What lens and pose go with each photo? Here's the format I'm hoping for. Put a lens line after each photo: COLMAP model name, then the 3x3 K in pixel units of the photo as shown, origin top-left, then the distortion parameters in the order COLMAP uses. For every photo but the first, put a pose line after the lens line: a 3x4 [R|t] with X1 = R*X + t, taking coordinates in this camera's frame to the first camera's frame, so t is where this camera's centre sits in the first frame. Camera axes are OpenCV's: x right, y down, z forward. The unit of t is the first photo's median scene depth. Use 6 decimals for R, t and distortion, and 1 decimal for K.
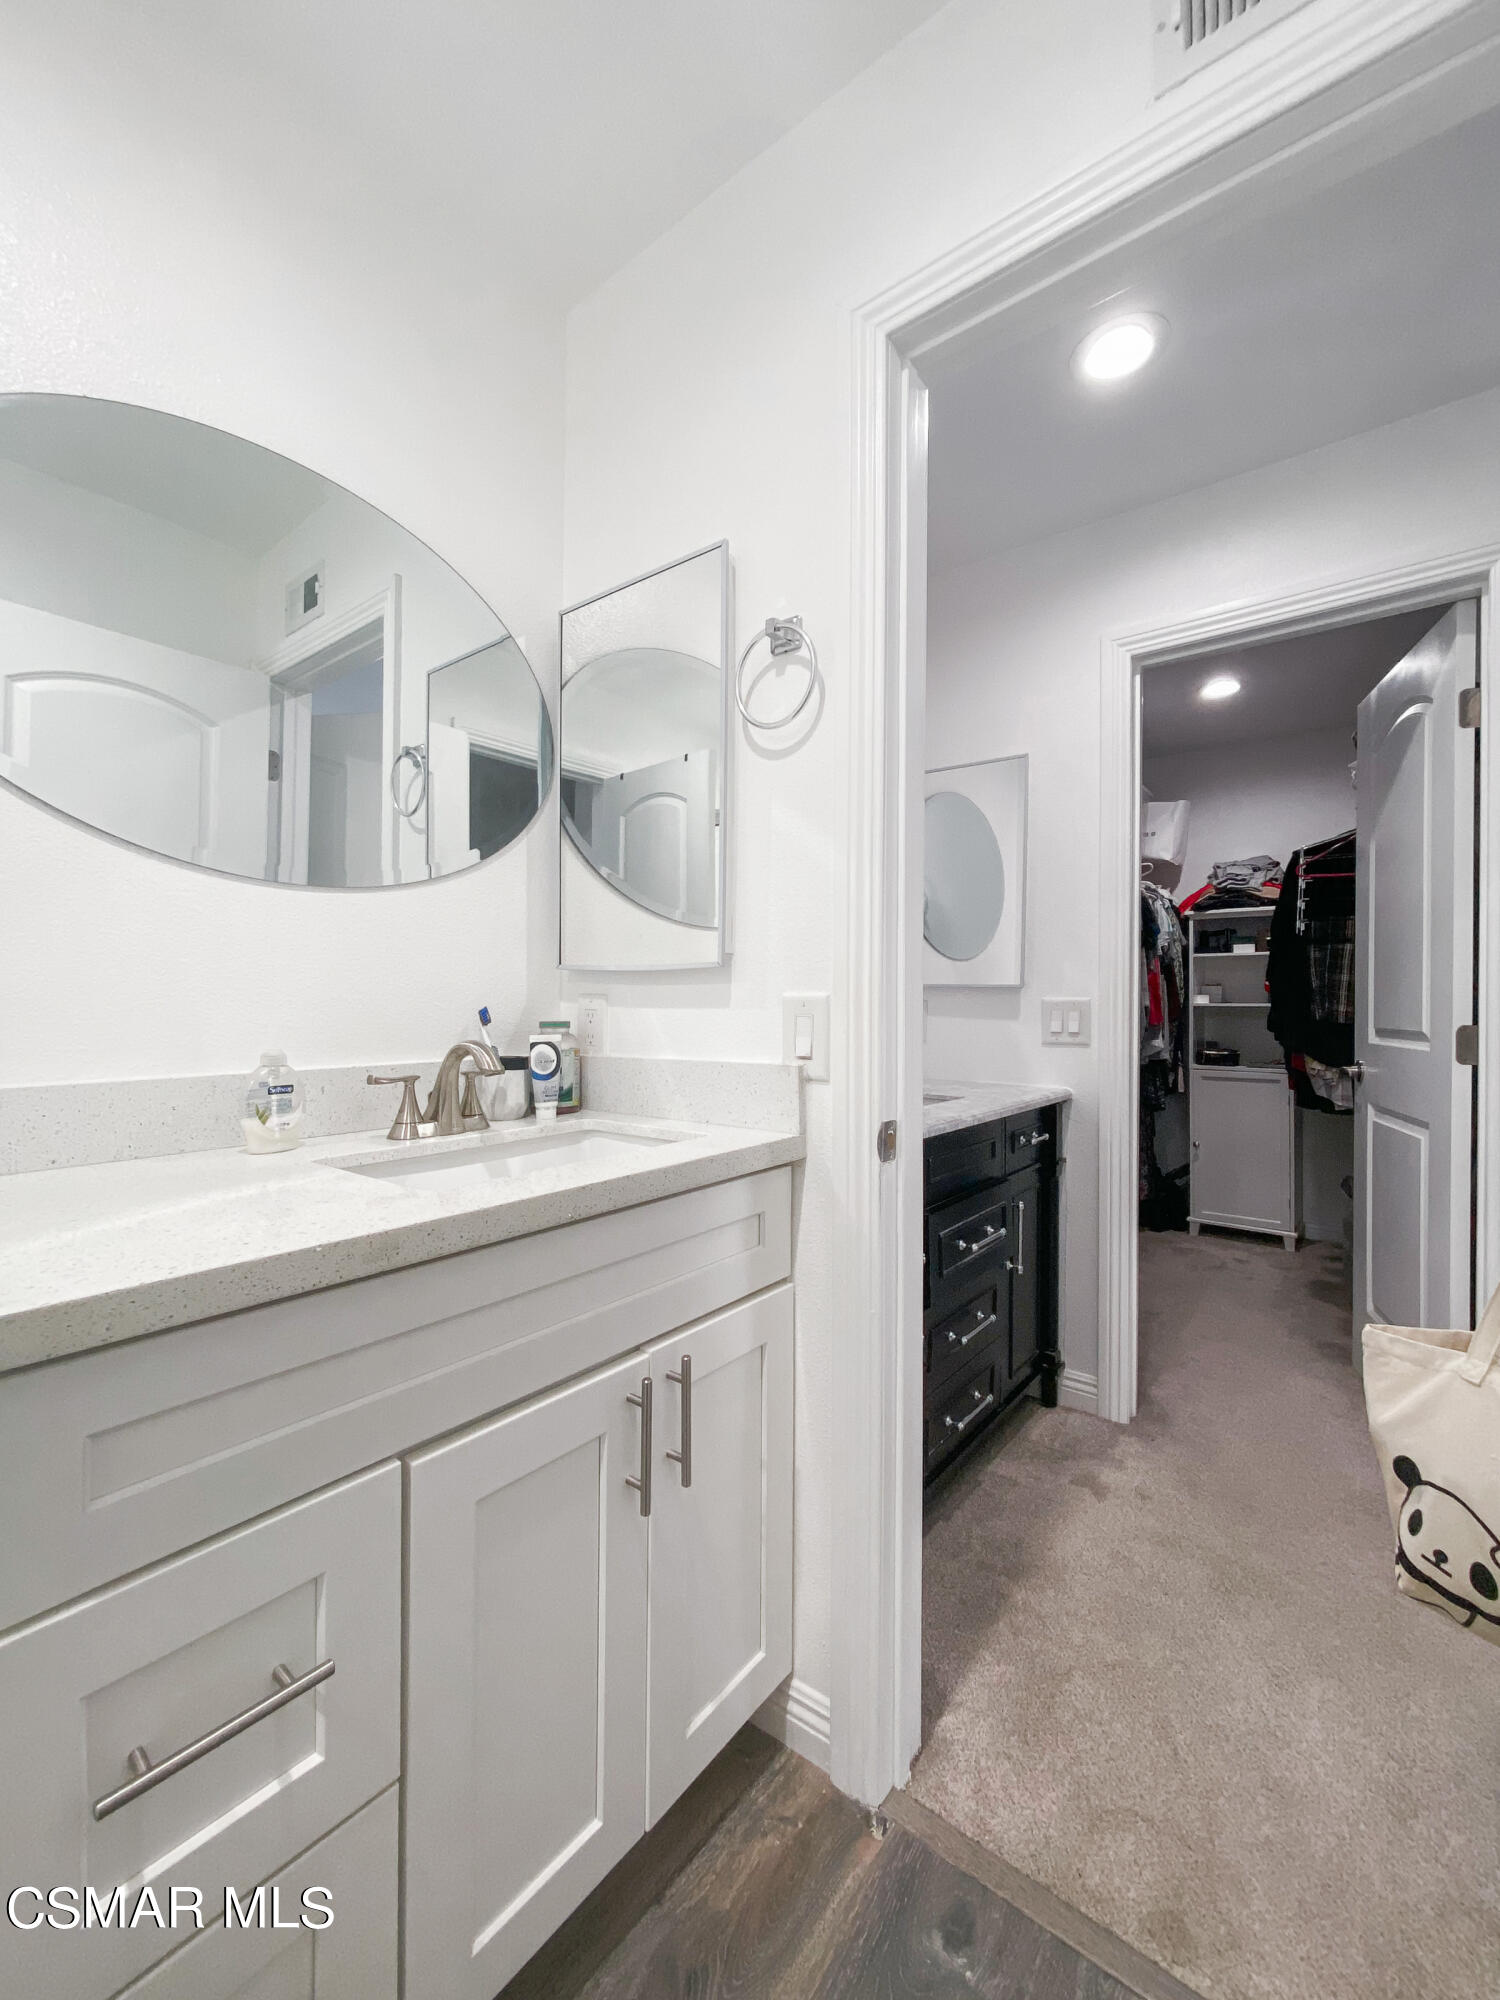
lens RADIAL K [[805.9, 0, 749.8], [0, 805.9, 1002.2], [0, 0, 1]] dist [0.002125, -0.000828]
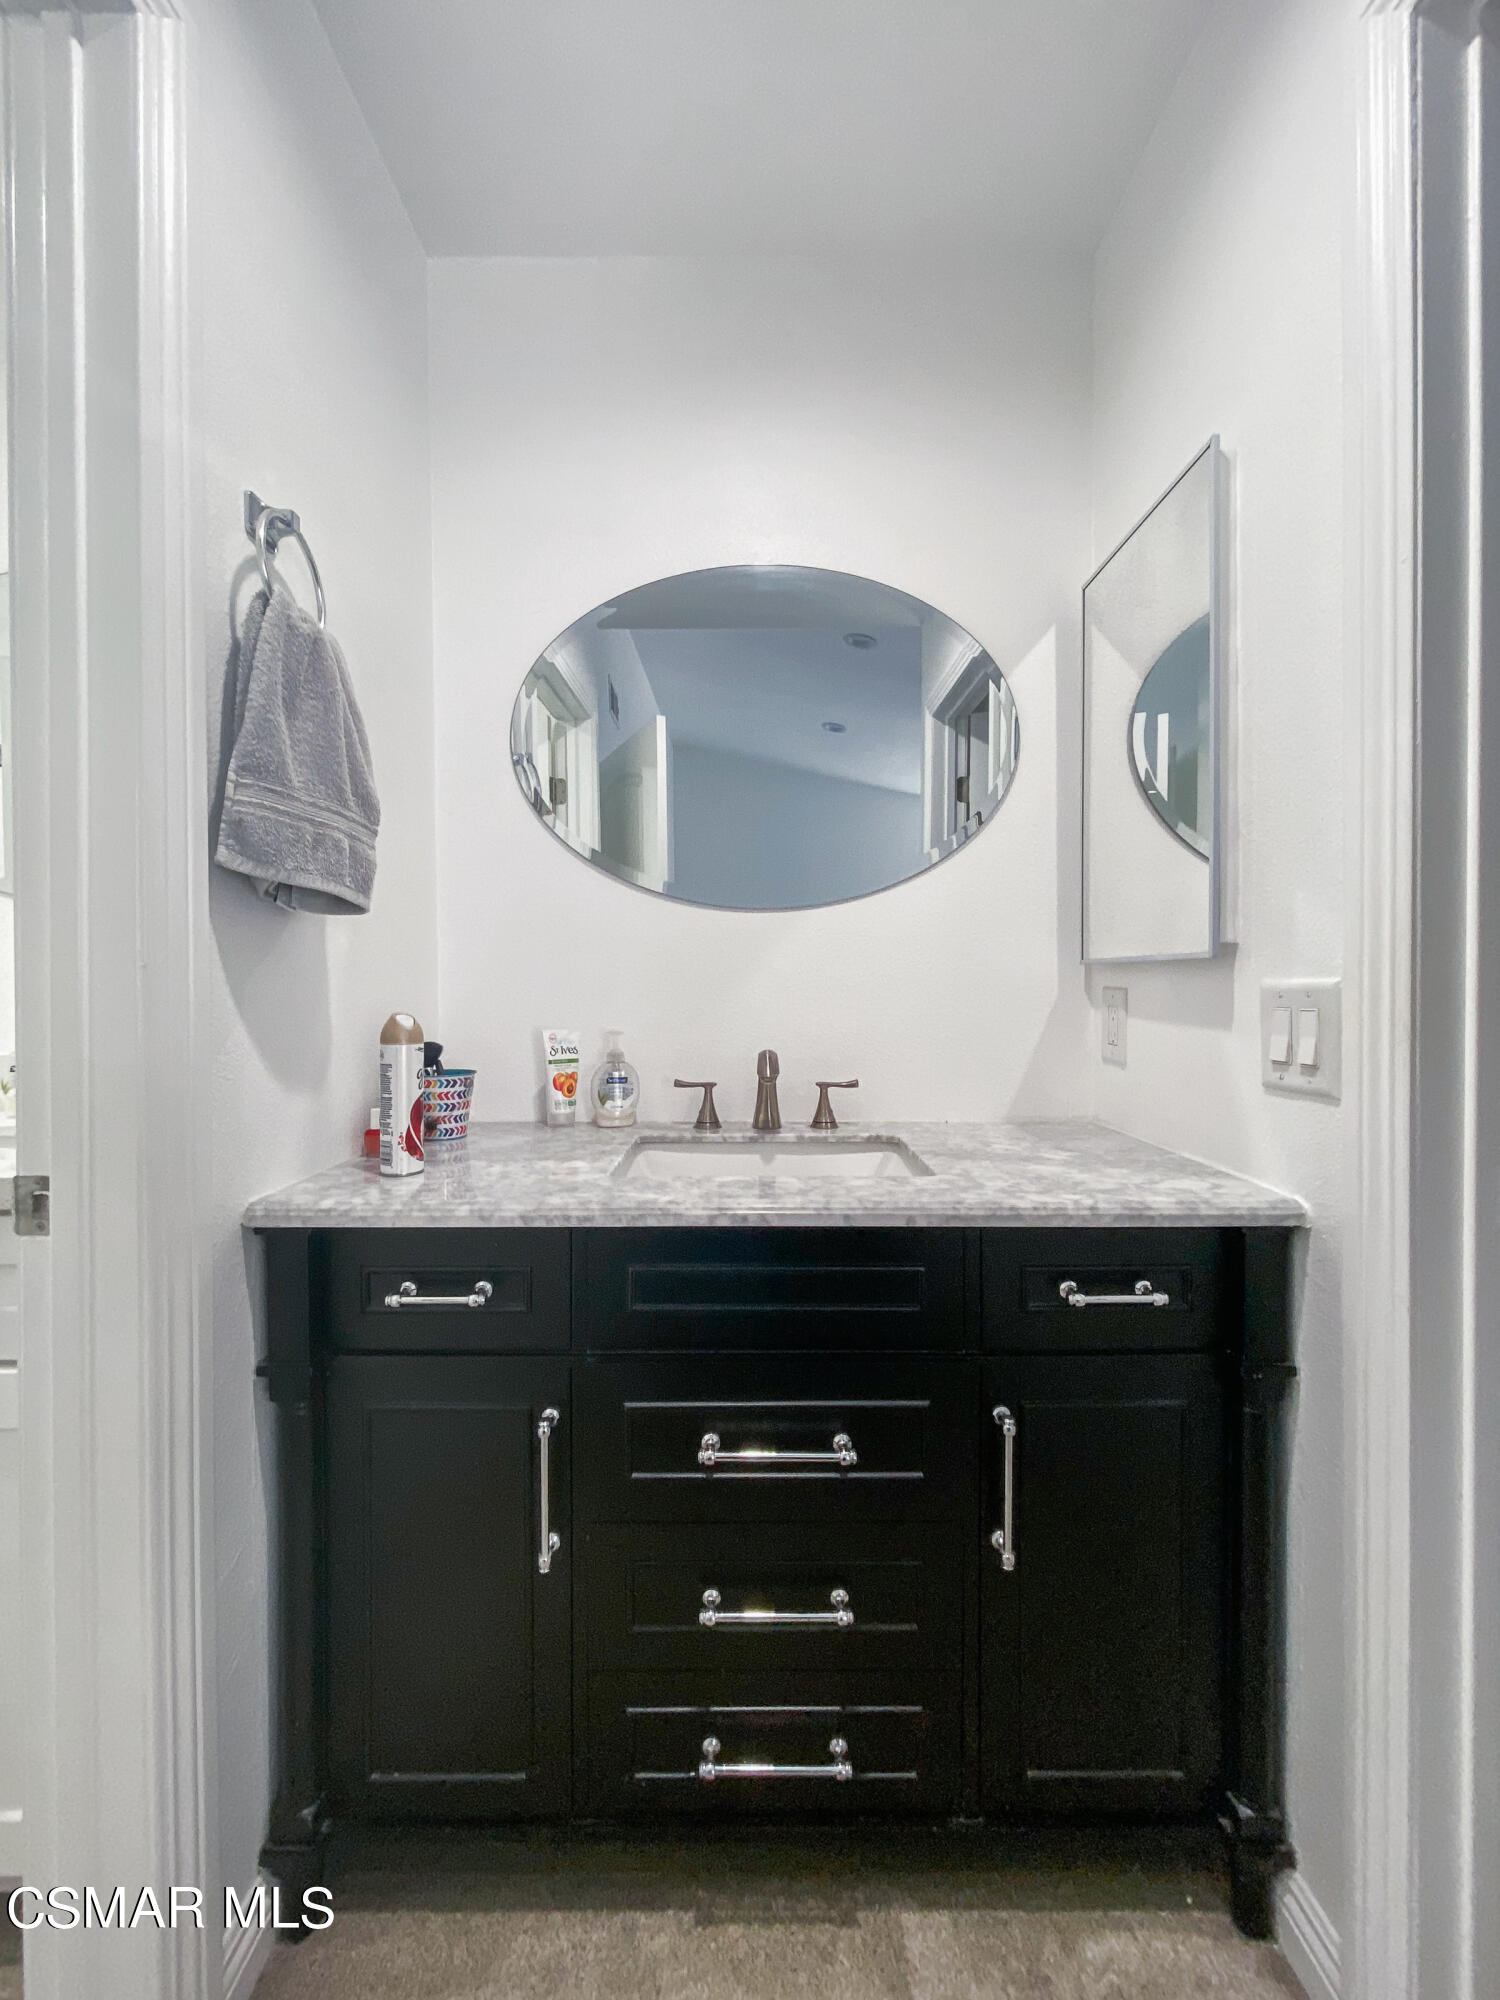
lens RADIAL K [[805.9, 0, 749.8], [0, 805.9, 1002.2], [0, 0, 1]] dist [0.002125, -0.000828]
pose [[0.624120, 0.001401, -0.781327, 0.345270], [0.006822, 0.999951, 0.007242, 0.001035], [0.781299, -0.009850, 0.624080, 0.336739]]
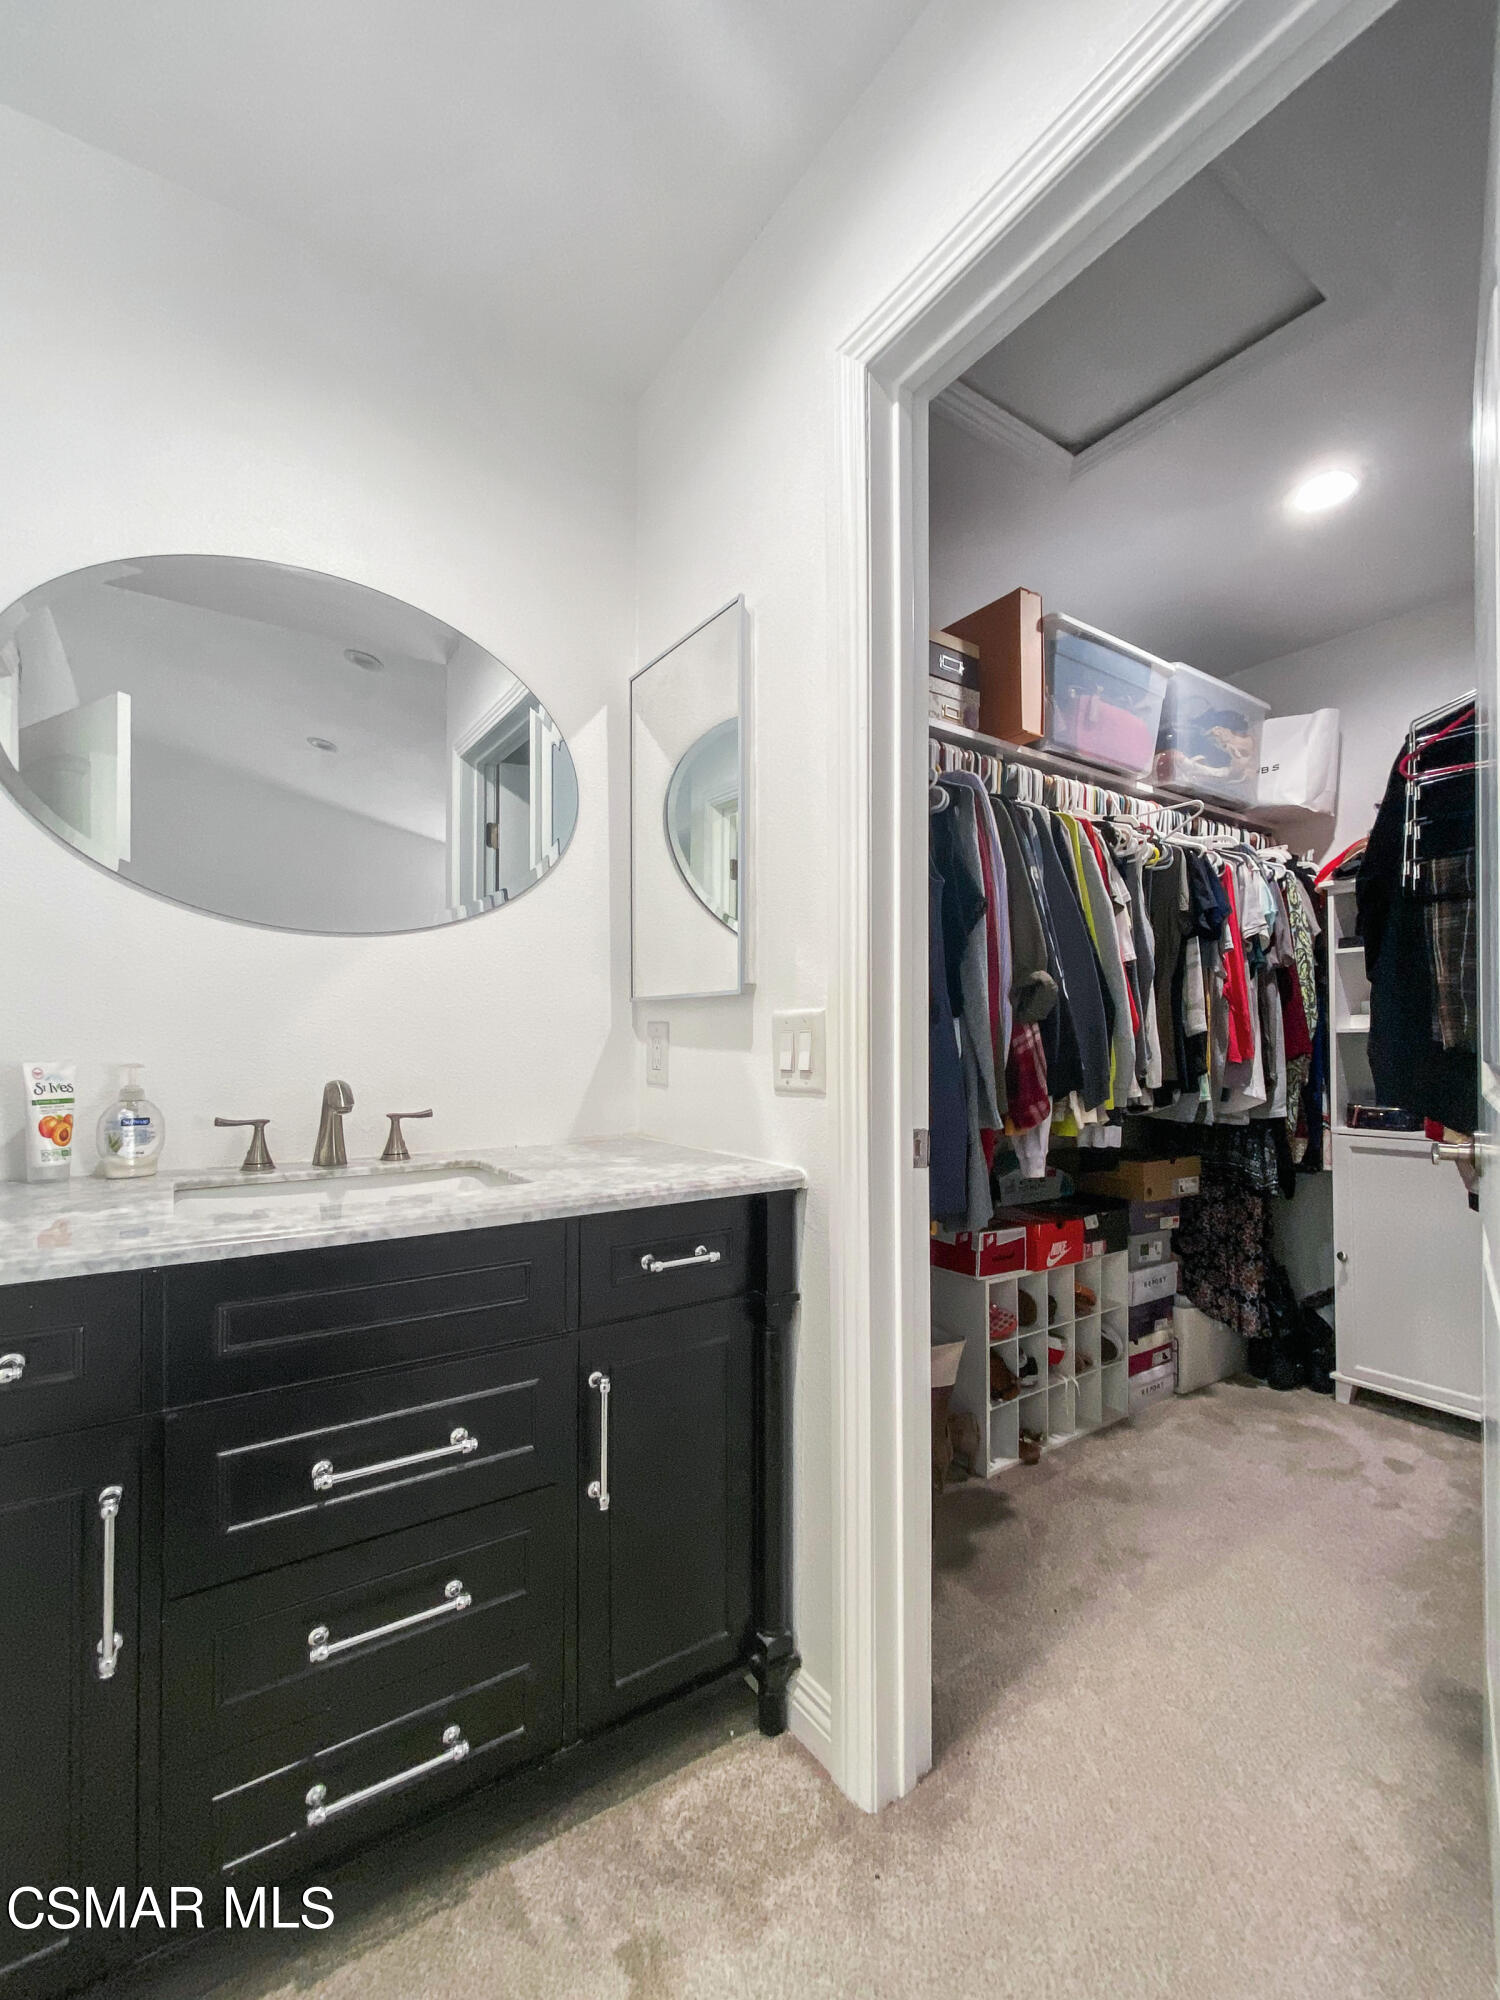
lens RADIAL K [[826.7, 0, 739.5], [0, 826.7, 1038.5], [0, 0, 1]] dist [0.001511, -0.000629]
pose [[0.952066, -0.009902, -0.305732, 0.339778], [0.007509, 0.999931, -0.009002, 0.012735], [0.305800, 0.006275, 0.952075, 0.278744]]
